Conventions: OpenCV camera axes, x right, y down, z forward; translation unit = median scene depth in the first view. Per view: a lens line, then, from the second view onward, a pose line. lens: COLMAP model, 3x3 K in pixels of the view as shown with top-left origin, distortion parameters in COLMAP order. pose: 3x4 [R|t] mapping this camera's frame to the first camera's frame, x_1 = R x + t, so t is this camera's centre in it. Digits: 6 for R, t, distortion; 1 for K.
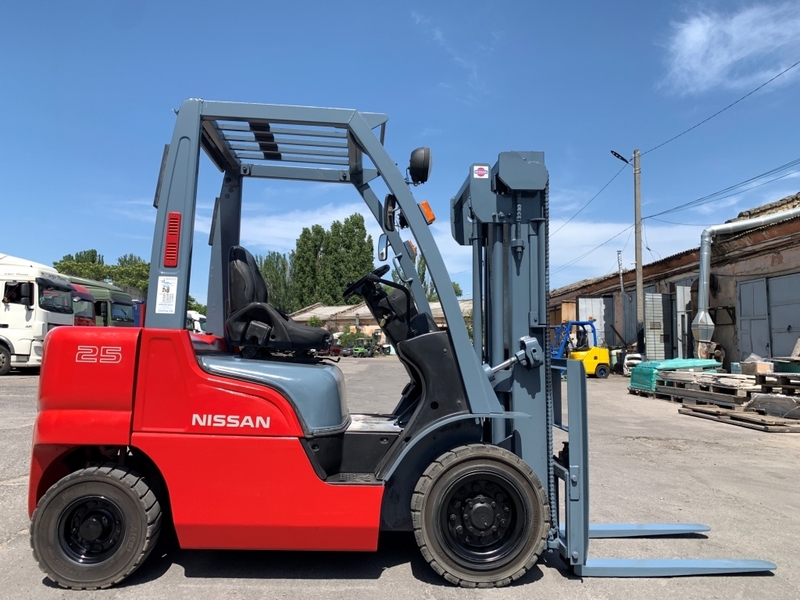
lens RADIAL K [[608.6, 0, 400.0], [0, 608.6, 300.0], [0, 0, 1]] dist [0.033170, -0.050136]
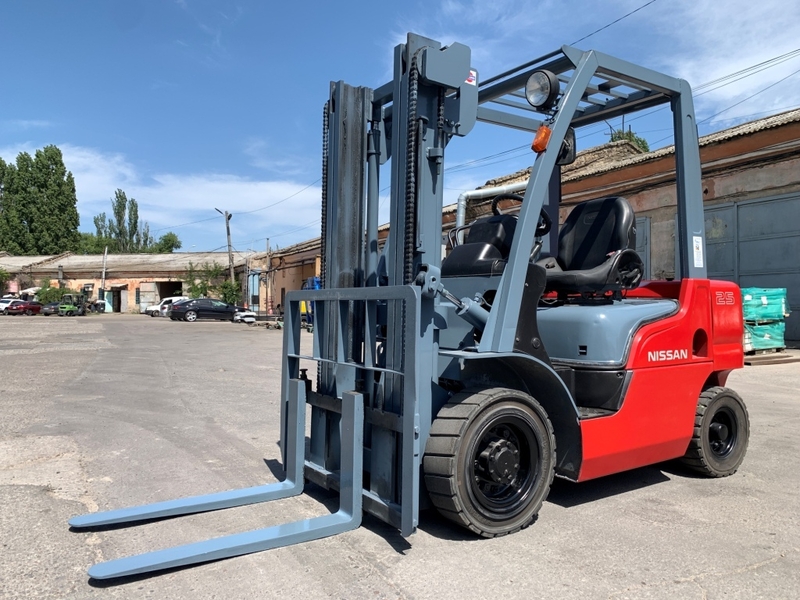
lens RADIAL K [[610.3, 0, 401.9], [0, 610.3, 298.4], [0, 0, 1]] dist [0.050286, -0.048861]
pose [[0.895749, -0.007599, 0.444495, -0.084531], [-0.023413, 0.997660, 0.064239, 0.005563], [-0.443943, -0.067949, 0.893475, 0.030144]]
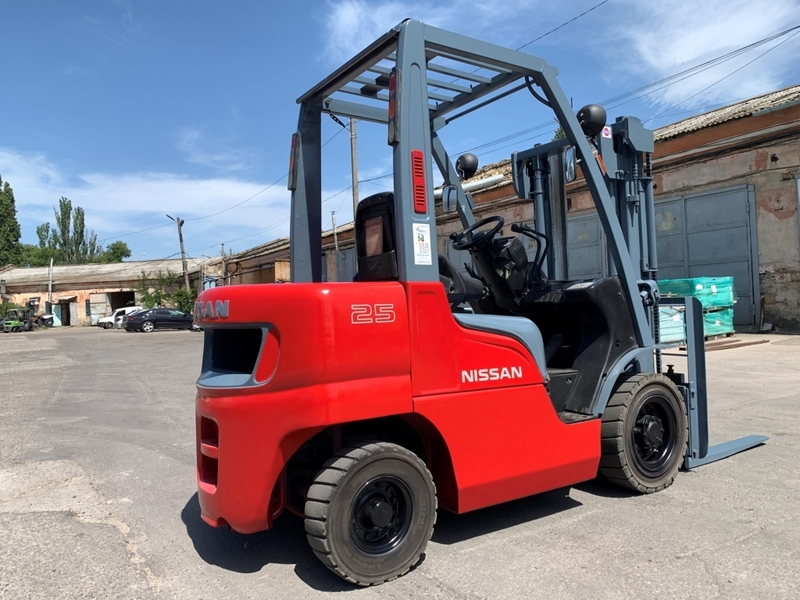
lens RADIAL K [[610.3, 0, 401.9], [0, 610.3, 298.4], [0, 0, 1]] dist [0.050286, -0.048861]
pose [[0.860965, -0.047677, 0.506424, -0.097708], [0.015924, 0.997636, 0.066851, 0.001279], [-0.508414, -0.049492, 0.859689, 0.027328]]
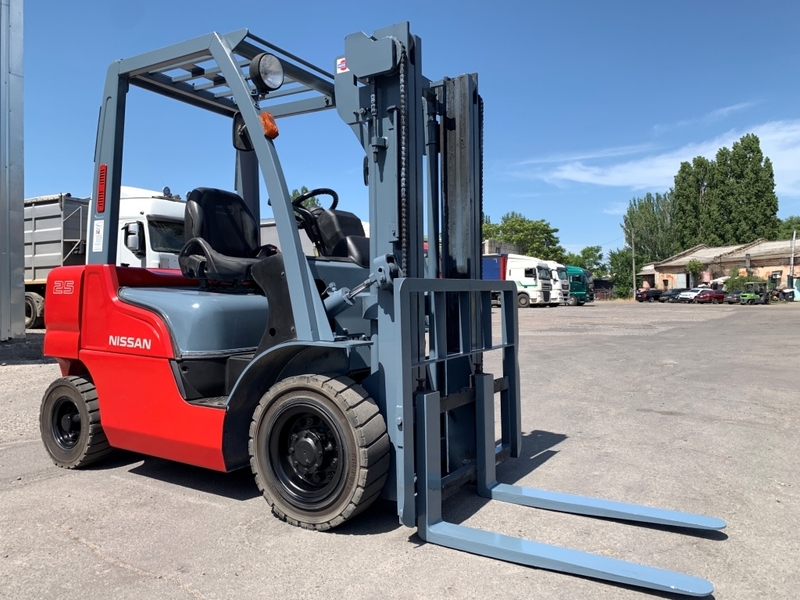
lens RADIAL K [[610.3, 0, 401.9], [0, 610.3, 298.4], [0, 0, 1]] dist [0.050286, -0.048861]
pose [[0.819337, -0.019744, -0.572972, 0.087922], [0.064795, 0.996192, 0.058328, 0.009182], [0.569639, -0.084916, 0.817496, 0.039771]]
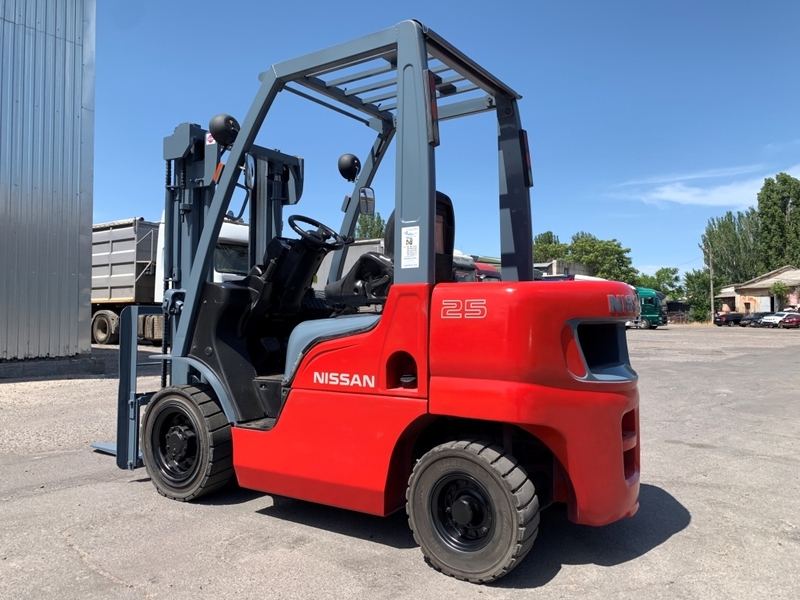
lens RADIAL K [[610.3, 0, 401.9], [0, 610.3, 298.4], [0, 0, 1]] dist [0.050286, -0.048861]
pose [[0.751837, -0.032368, -0.658554, 0.101702], [0.059285, 0.998067, 0.018628, 0.008963], [0.656679, -0.053048, 0.752302, 0.047392]]
